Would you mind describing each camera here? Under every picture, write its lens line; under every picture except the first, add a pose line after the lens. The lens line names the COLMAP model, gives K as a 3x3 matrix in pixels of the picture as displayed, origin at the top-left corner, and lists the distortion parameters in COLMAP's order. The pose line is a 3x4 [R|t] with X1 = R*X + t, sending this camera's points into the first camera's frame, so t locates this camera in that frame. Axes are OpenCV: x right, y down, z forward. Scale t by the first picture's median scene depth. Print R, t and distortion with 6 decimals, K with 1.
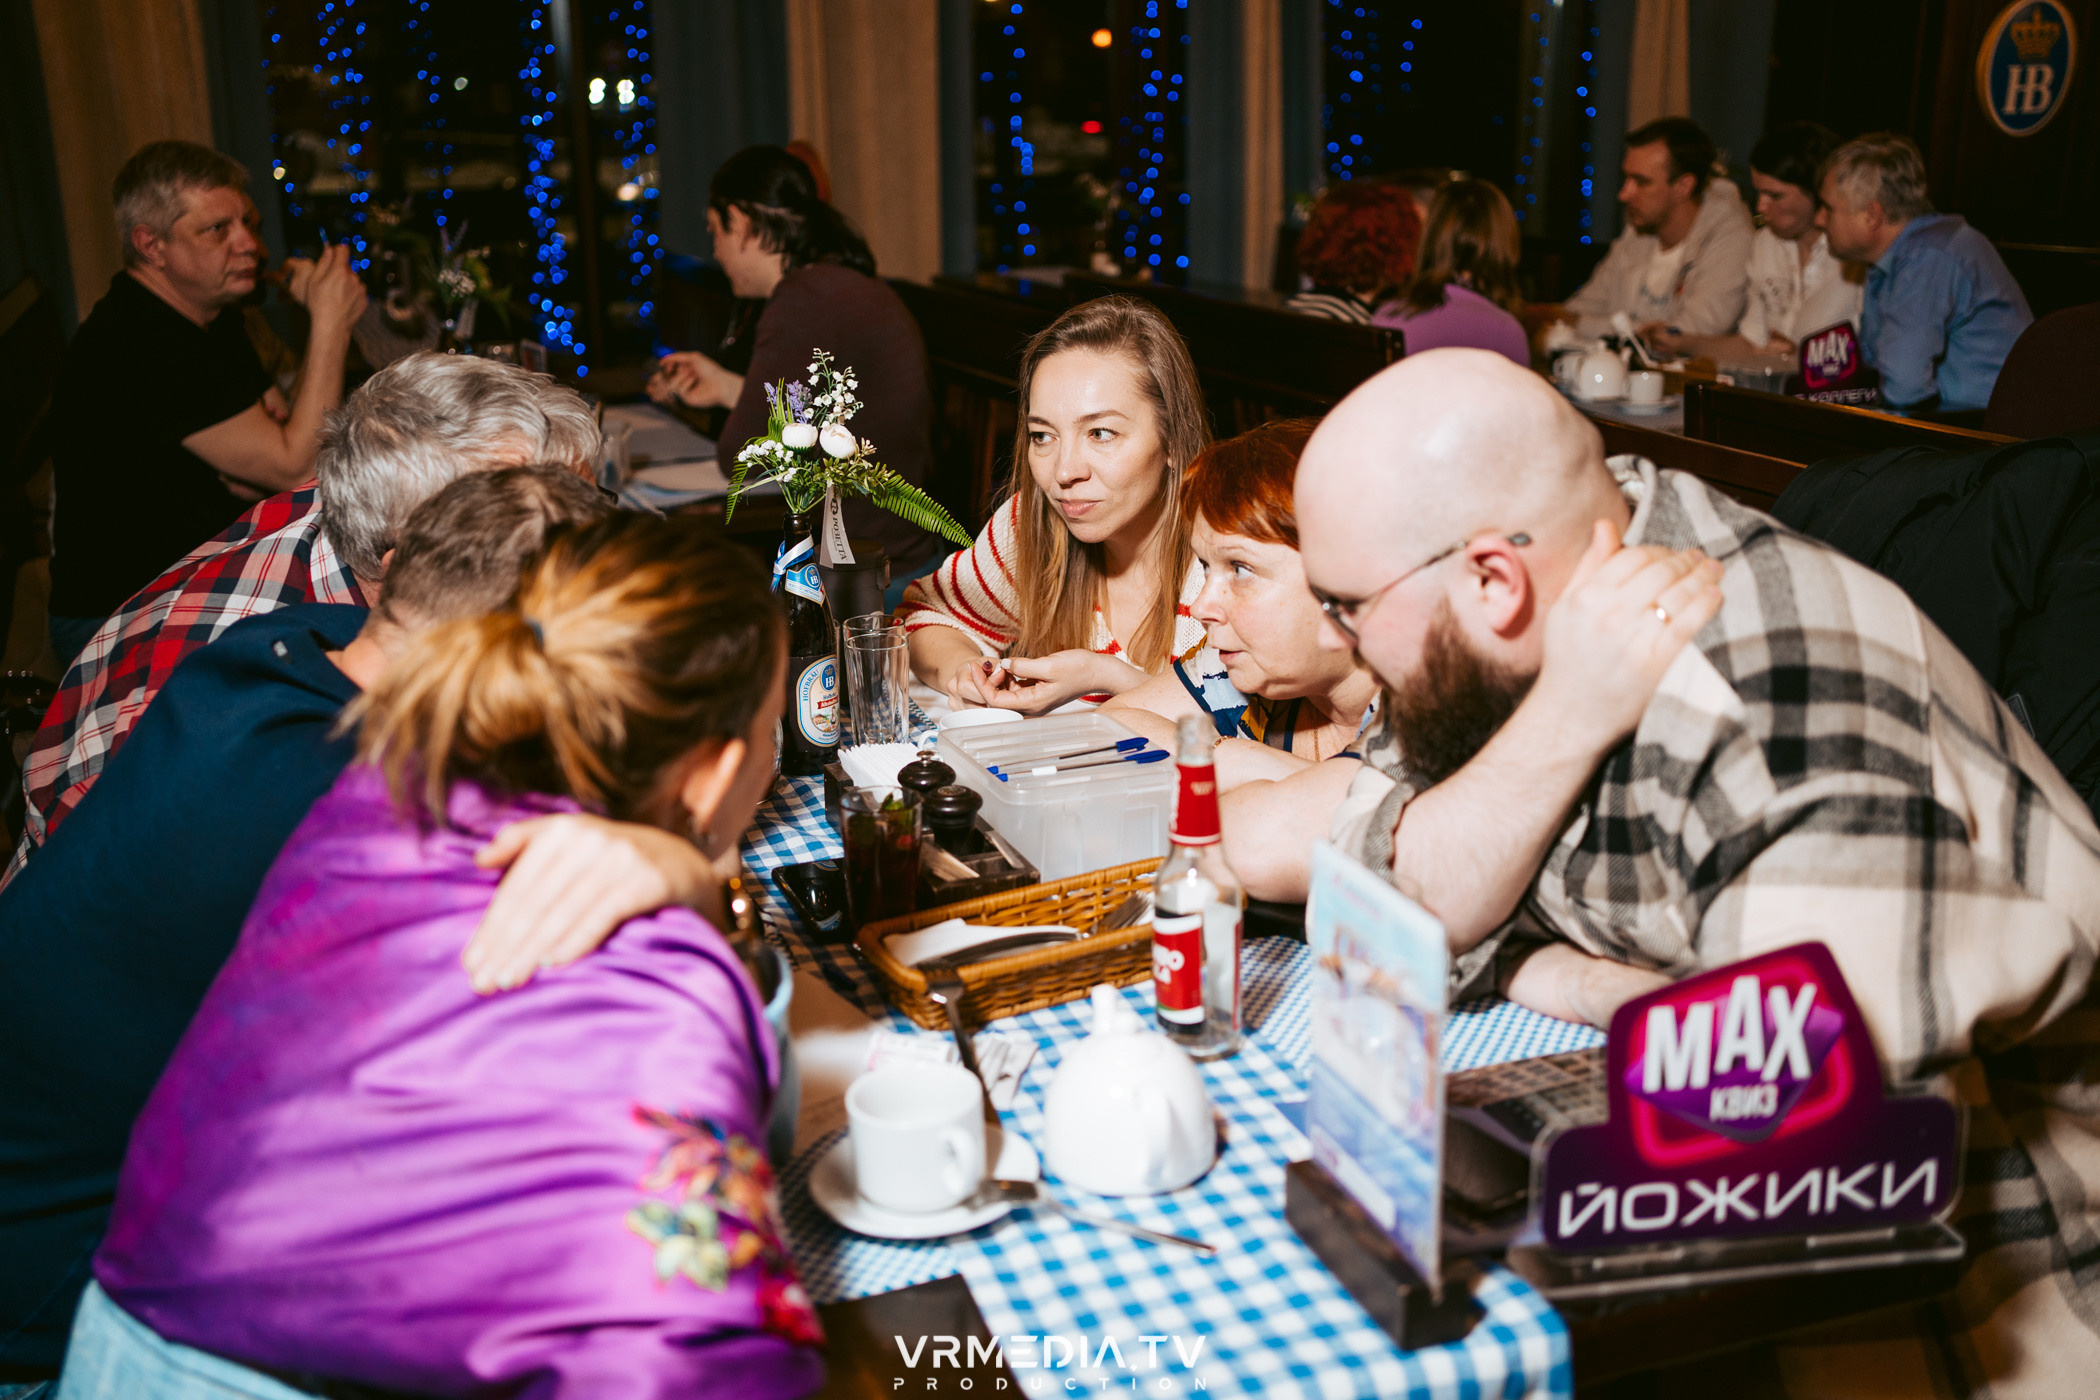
lens RADIAL K [[2308.6, 0, 1050.0], [0, 2308.6, 700.0], [0, 0, 1]] dist [-0.016342, 0.286278]
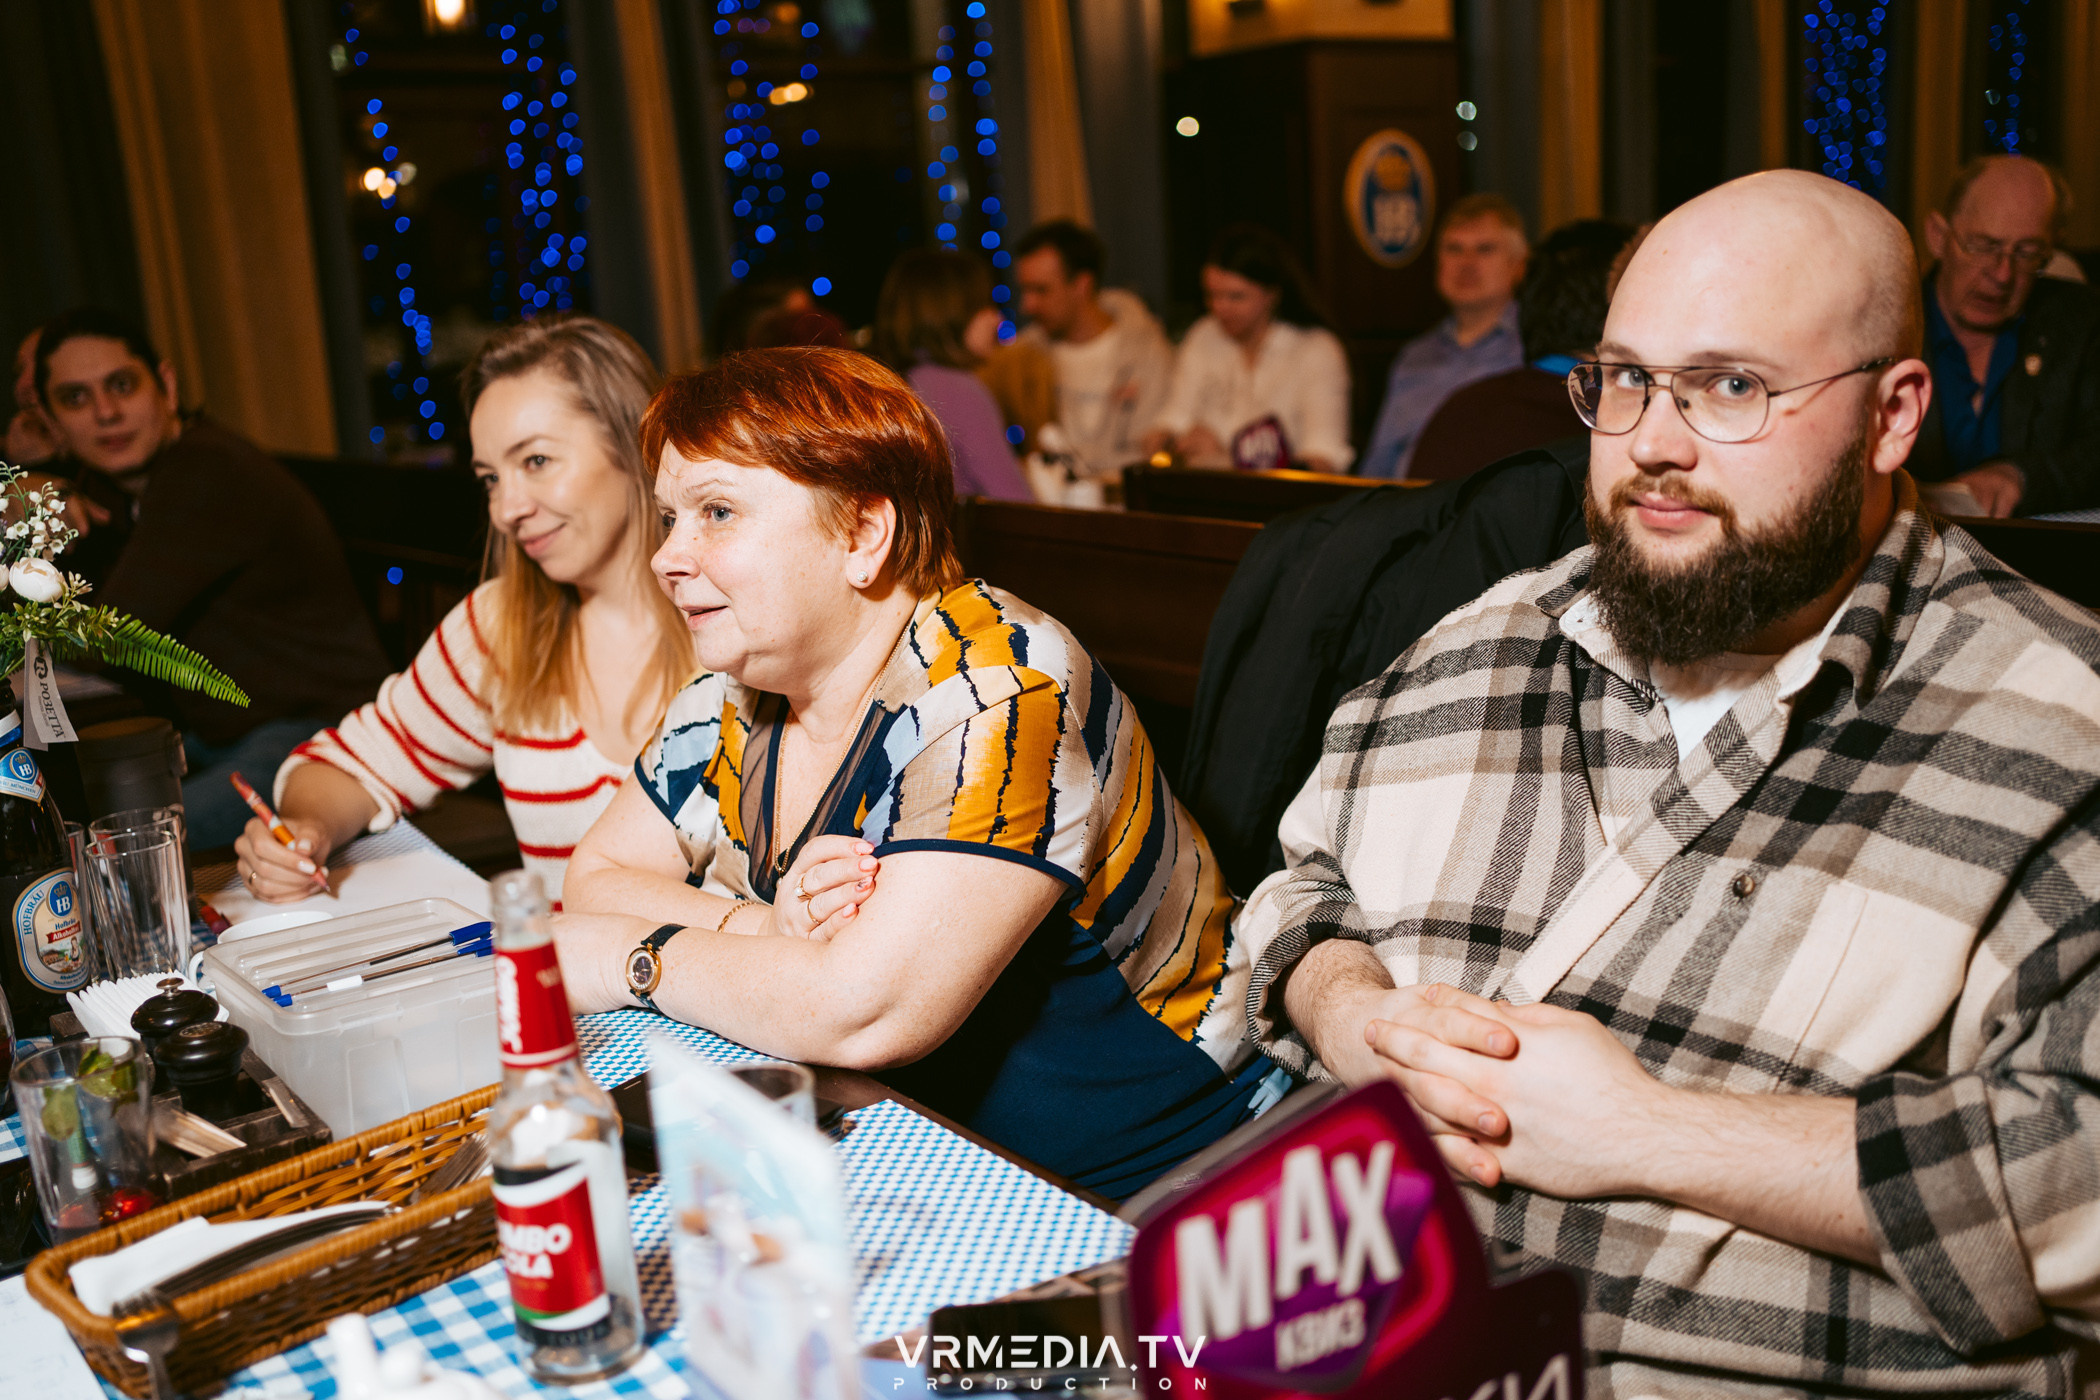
lens RADIAL K [[2089.7, 0, 1050.0], [0, 2089.7, 700.0], [0, 0, 1]] dist [0.013711, 0.217671]
pose [[0.970120, -0.099595, 0.221244, 0.078975], [0.118991, 0.989974, -0.076113, 0.019398], [-0.211445, 0.100164, 0.972244, 0.302278]]
